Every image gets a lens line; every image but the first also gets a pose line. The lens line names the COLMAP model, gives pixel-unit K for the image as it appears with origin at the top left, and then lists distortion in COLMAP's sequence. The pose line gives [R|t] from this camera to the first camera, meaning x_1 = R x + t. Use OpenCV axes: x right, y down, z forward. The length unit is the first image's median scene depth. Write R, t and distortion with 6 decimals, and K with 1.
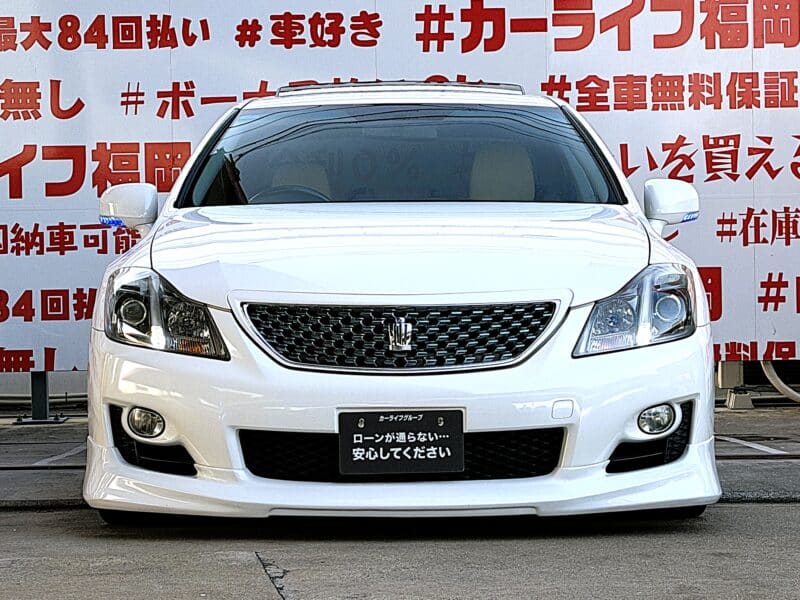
lens RADIAL K [[2021.4, 0, 400.0], [0, 2021.4, 300.0], [0, 0, 1]] dist [0.017204, 0.781250]
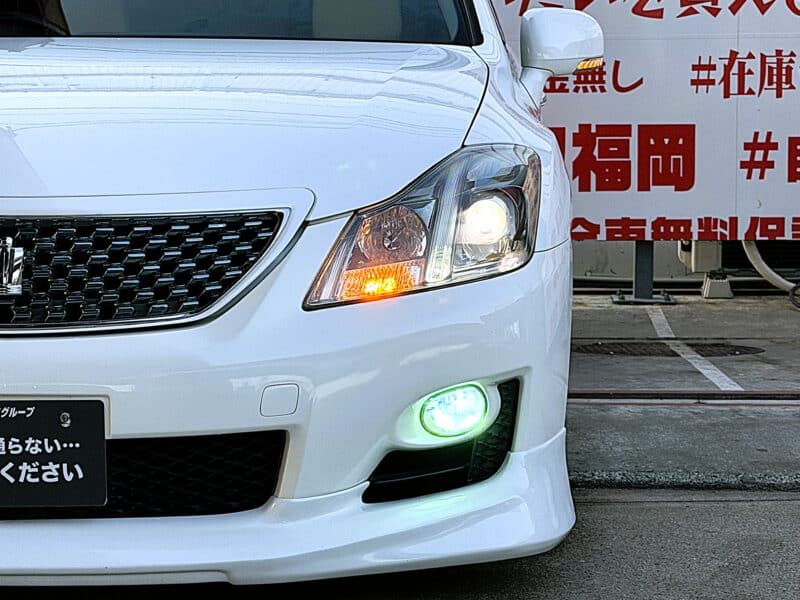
lens RADIAL K [[2021.4, 0, 400.0], [0, 2021.4, 300.0], [0, 0, 1]] dist [0.017204, 0.781250]
pose [[0.999787, 0.013254, -0.015845, 0.122933], [-0.011947, 0.996731, 0.079904, -0.021125], [0.016852, -0.079698, 0.996677, 0.422339]]
